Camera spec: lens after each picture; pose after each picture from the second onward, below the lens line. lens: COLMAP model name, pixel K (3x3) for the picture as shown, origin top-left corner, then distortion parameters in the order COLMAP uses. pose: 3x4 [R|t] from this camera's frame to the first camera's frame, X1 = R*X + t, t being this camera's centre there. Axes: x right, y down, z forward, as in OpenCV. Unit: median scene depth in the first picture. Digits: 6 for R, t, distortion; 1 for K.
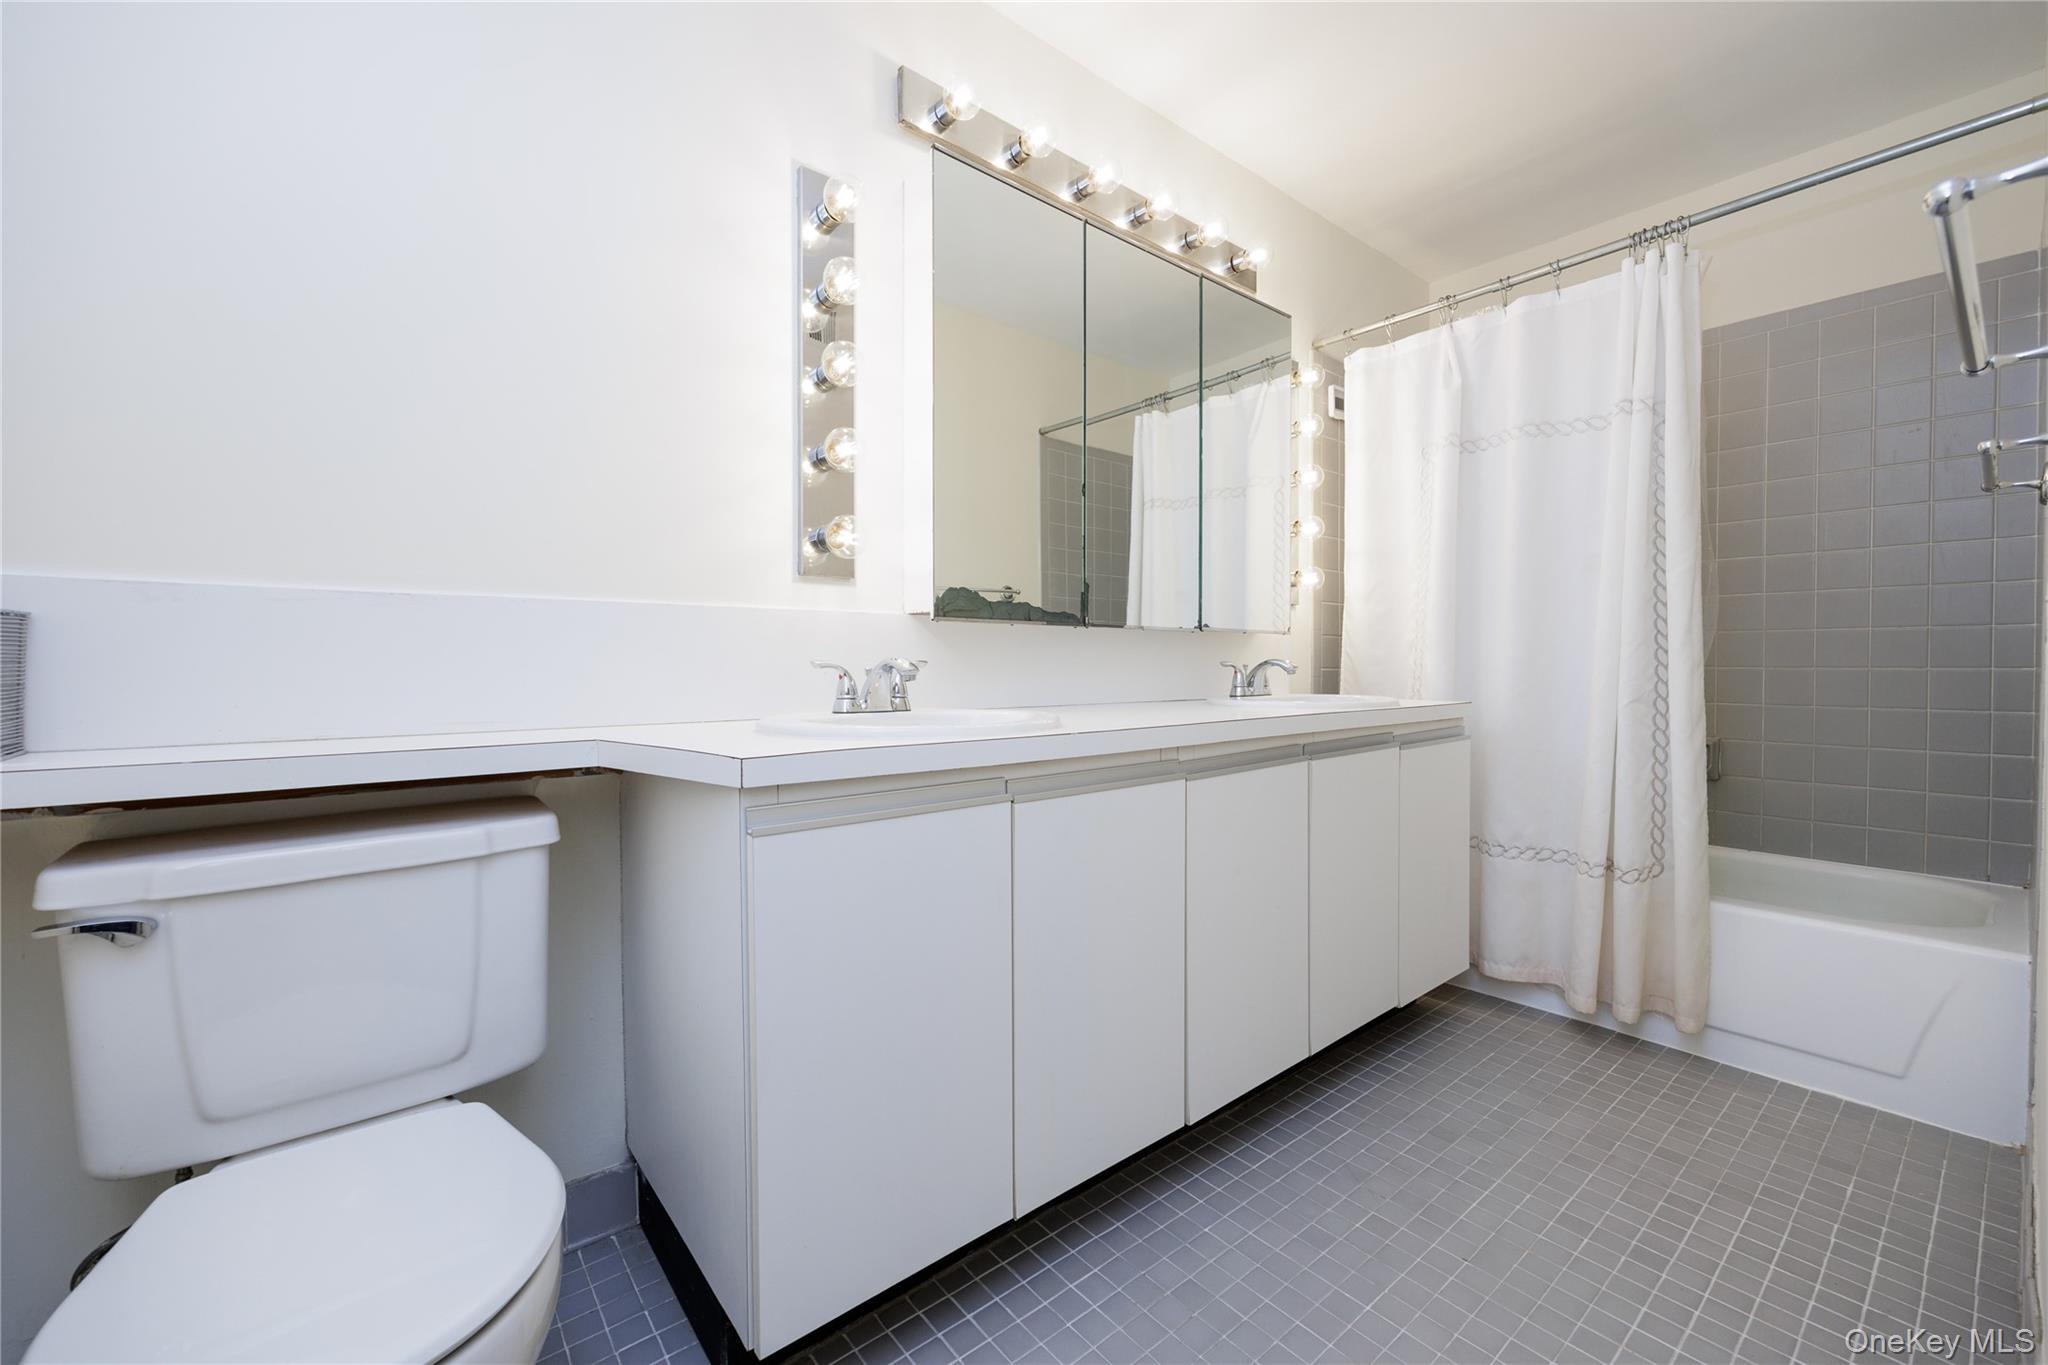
lens RADIAL K [[831.5, 0, 1020.8], [0, 831.5, 677.9], [0, 0, 1]] dist [0.002831, -0.000536]
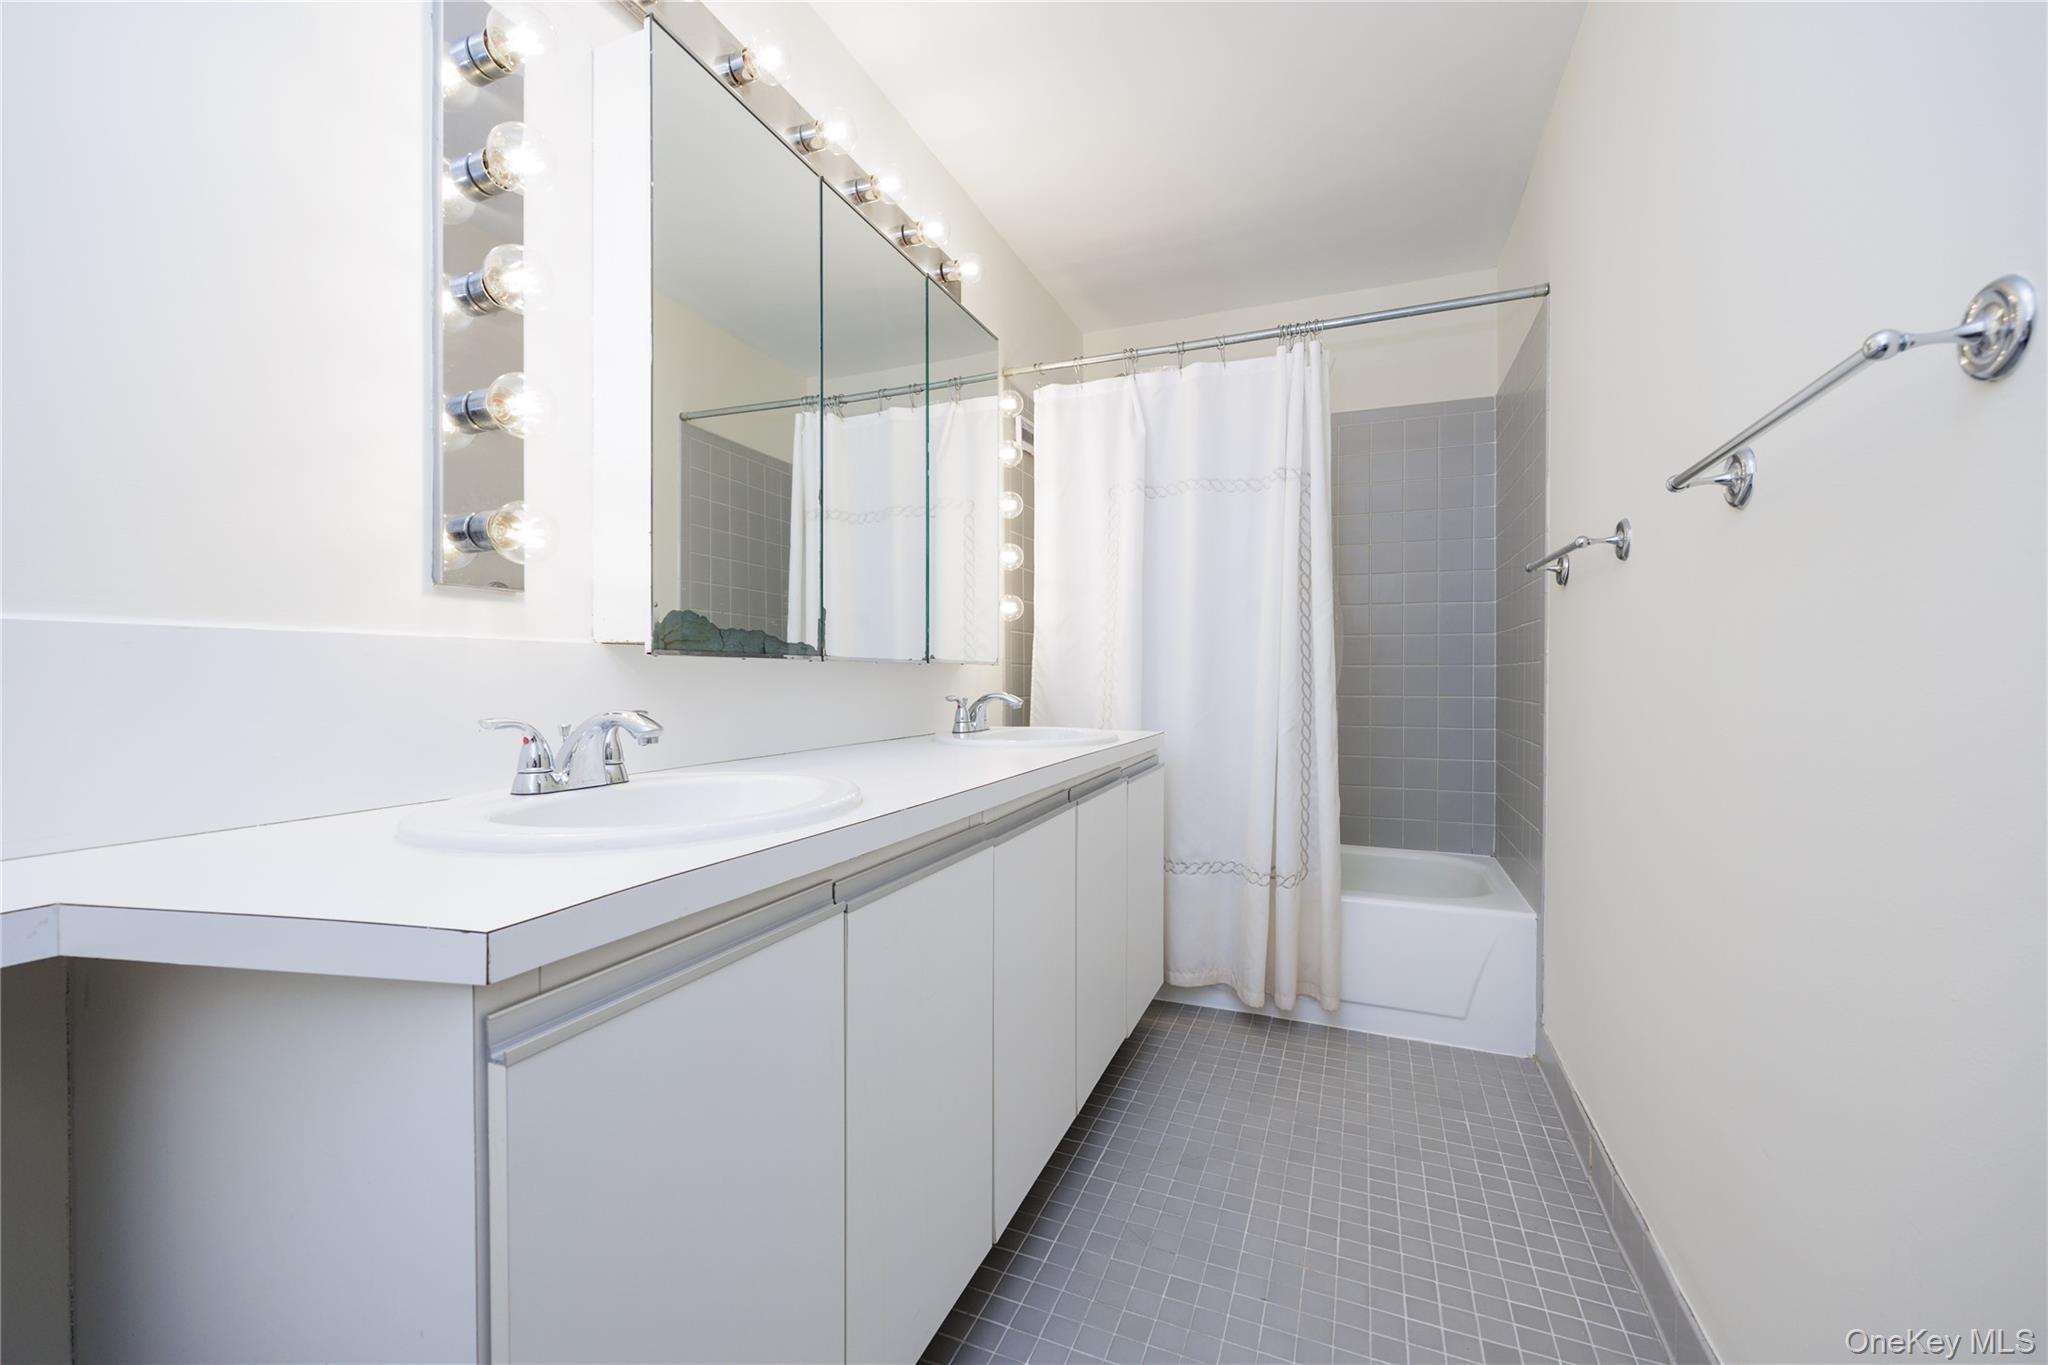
lens RADIAL K [[831.5, 0, 1023.0], [0, 831.5, 680.5], [0, 0, 1]] dist [0.002831, -0.000536]
pose [[0.879672, -0.000228, 0.475581, -0.138627], [0.005047, 0.999948, -0.008855, -0.031600], [-0.475554, 0.010190, 0.879628, 0.162714]]
